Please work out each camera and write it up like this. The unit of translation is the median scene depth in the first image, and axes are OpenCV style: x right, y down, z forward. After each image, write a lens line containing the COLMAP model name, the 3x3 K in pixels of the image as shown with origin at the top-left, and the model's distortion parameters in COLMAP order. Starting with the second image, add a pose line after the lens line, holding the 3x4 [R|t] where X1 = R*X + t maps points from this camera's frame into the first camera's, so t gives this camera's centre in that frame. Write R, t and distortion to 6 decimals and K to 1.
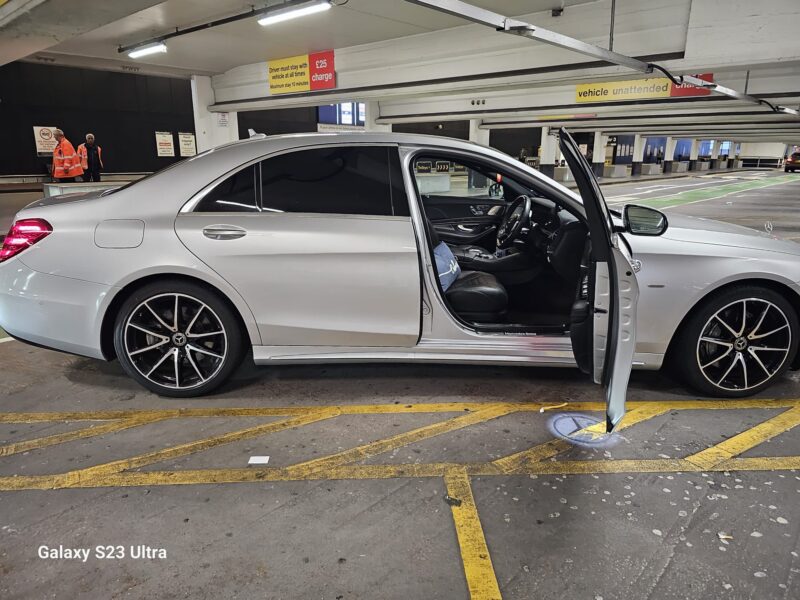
lens RADIAL K [[532.6, 0, 399.0], [0, 532.6, 296.4], [0, 0, 1]] dist [0.034824, -0.002575]
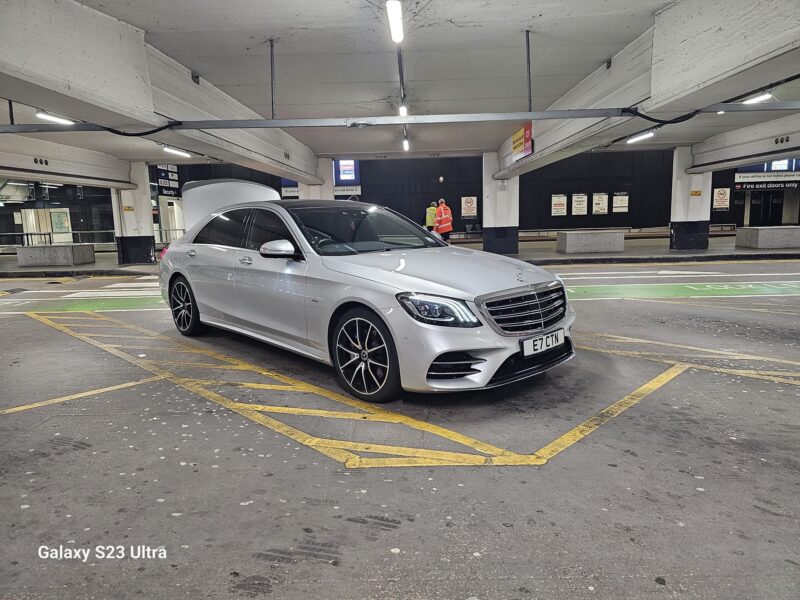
lens RADIAL K [[532.6, 0, 399.0], [0, 532.6, 296.4], [0, 0, 1]] dist [0.034824, -0.002575]
pose [[0.673167, 0.086746, -0.734385, 1.514696], [-0.162890, 0.986098, -0.032833, -0.018711], [0.721328, 0.141726, 0.677938, 0.198065]]
